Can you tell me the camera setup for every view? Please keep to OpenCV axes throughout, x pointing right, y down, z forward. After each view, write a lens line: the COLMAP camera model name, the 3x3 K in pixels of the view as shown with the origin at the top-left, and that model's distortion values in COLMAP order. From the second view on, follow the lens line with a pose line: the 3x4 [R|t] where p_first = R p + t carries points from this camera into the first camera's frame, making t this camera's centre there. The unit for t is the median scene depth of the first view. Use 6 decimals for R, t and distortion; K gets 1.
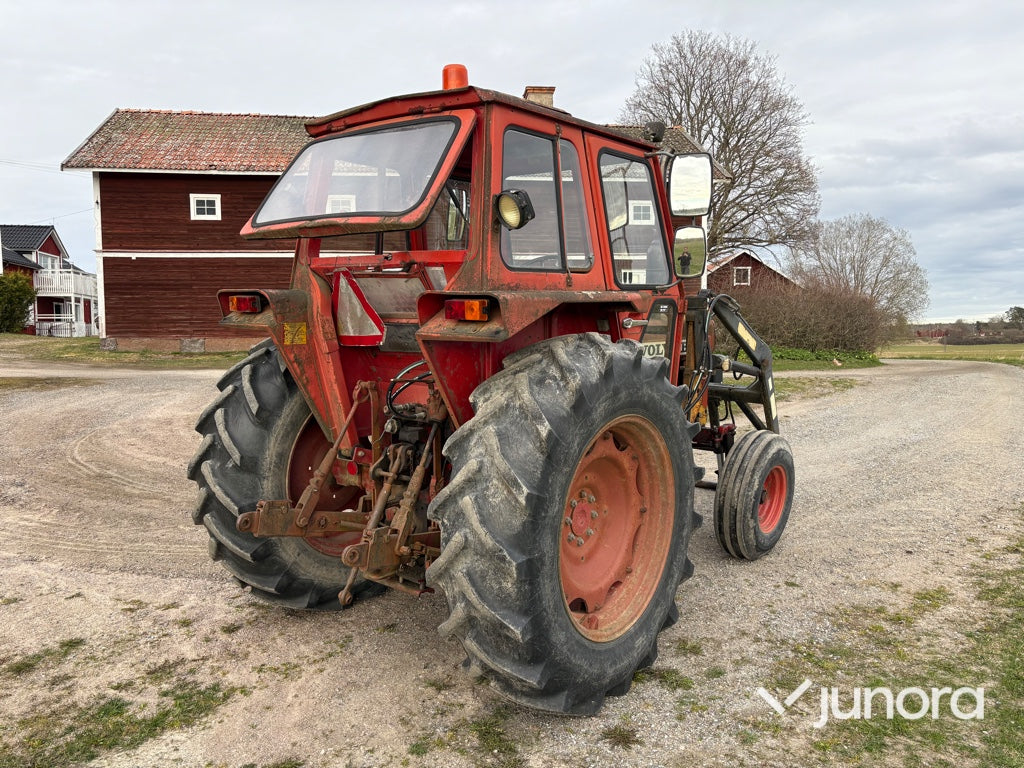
lens RADIAL K [[777.3, 0, 508.6], [0, 777.3, 387.2], [0, 0, 1]] dist [0.056749, -0.061929]
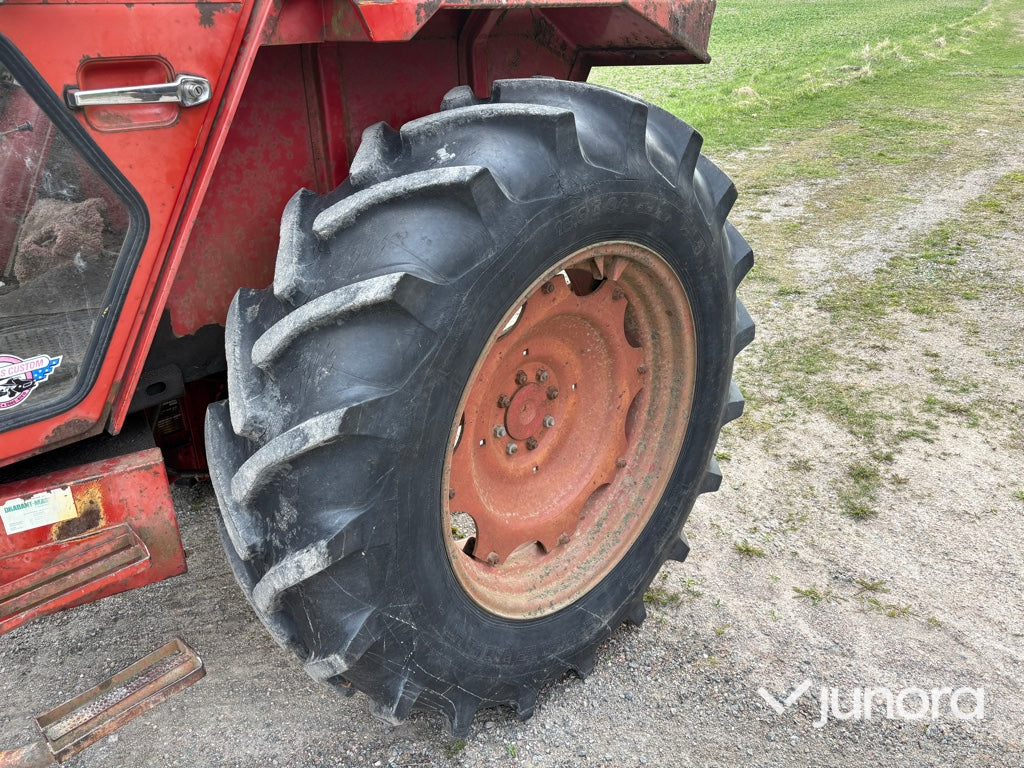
lens RADIAL K [[777.3, 0, 504.0], [0, 777.3, 390.7], [0, 0, 1]] dist [0.056749, -0.061929]
pose [[-0.994186, -0.020583, 0.105689, -0.278380], [0.038587, 0.848257, 0.528178, -0.168699], [-0.100523, 0.529185, -0.842531, 1.508449]]
